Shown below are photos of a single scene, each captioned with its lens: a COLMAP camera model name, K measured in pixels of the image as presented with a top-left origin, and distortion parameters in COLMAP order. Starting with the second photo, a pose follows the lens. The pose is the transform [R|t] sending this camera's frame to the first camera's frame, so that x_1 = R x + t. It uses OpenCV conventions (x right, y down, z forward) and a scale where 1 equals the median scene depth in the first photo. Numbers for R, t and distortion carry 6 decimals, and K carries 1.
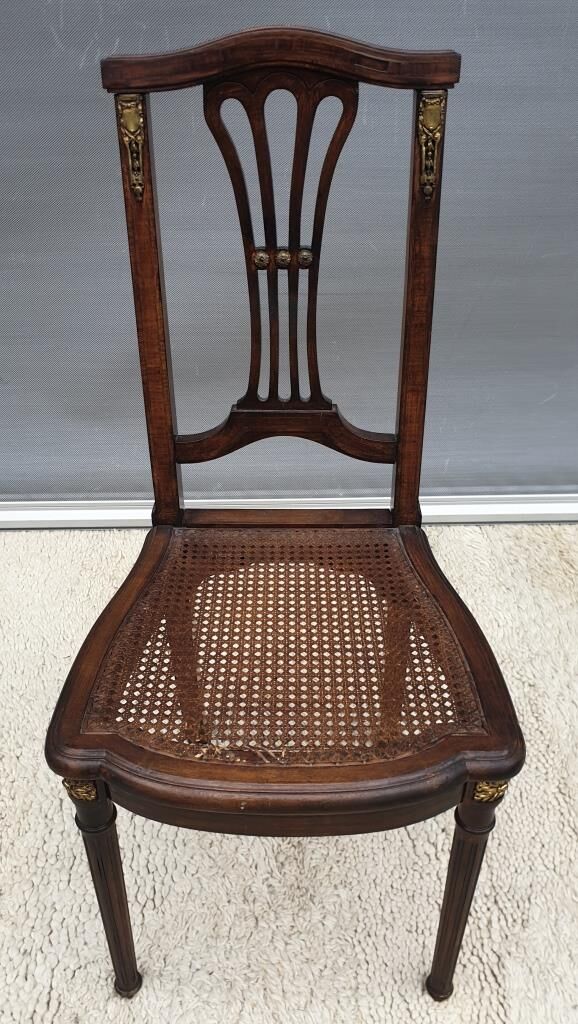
lens RADIAL K [[861.2, 0, 275.7], [0, 861.2, 514.3], [0, 0, 1]] dist [0.000857, -0.002868]
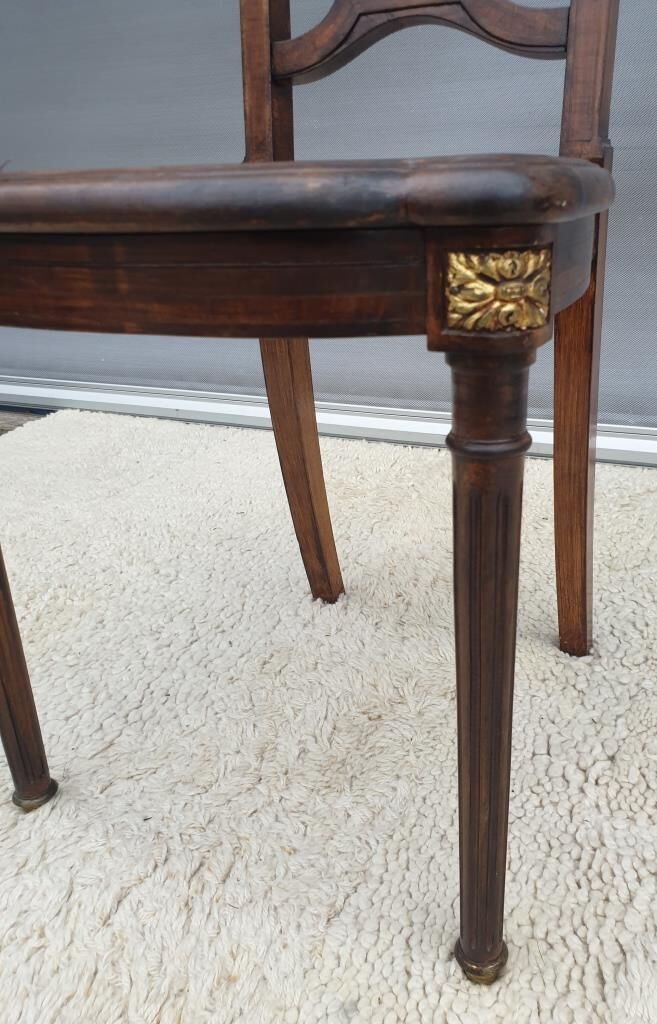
lens RADIAL K [[791.3, 0, 407.4], [0, 791.3, 522.7], [0, 0, 1]] dist [0.001778, -0.000560]
pose [[0.920524, 0.141063, -0.364330, 0.273392], [-0.210142, 0.964926, -0.157344, 0.366919], [0.329356, 0.221400, 0.917882, 0.472180]]
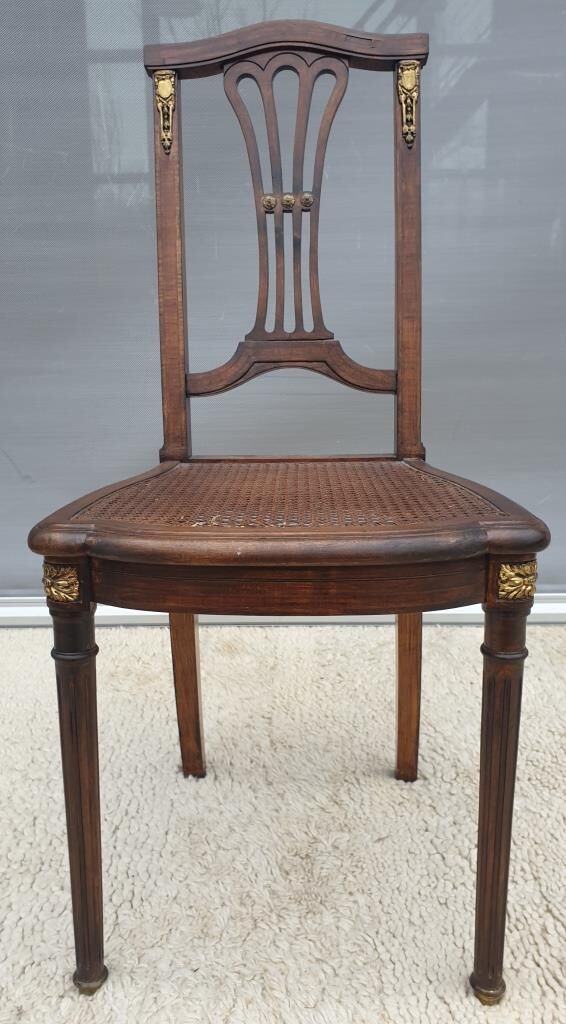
lens RADIAL K [[823.0, 0, 270.5], [0, 823.0, 493.1], [0, 0, 1]] dist [-0.035820, 0.092725]
pose [[0.999747, 0.002507, -0.022336, 0.008894], [-0.011367, 0.913709, -0.406210, 0.428225], [0.019390, 0.406361, 0.913507, 0.128548]]
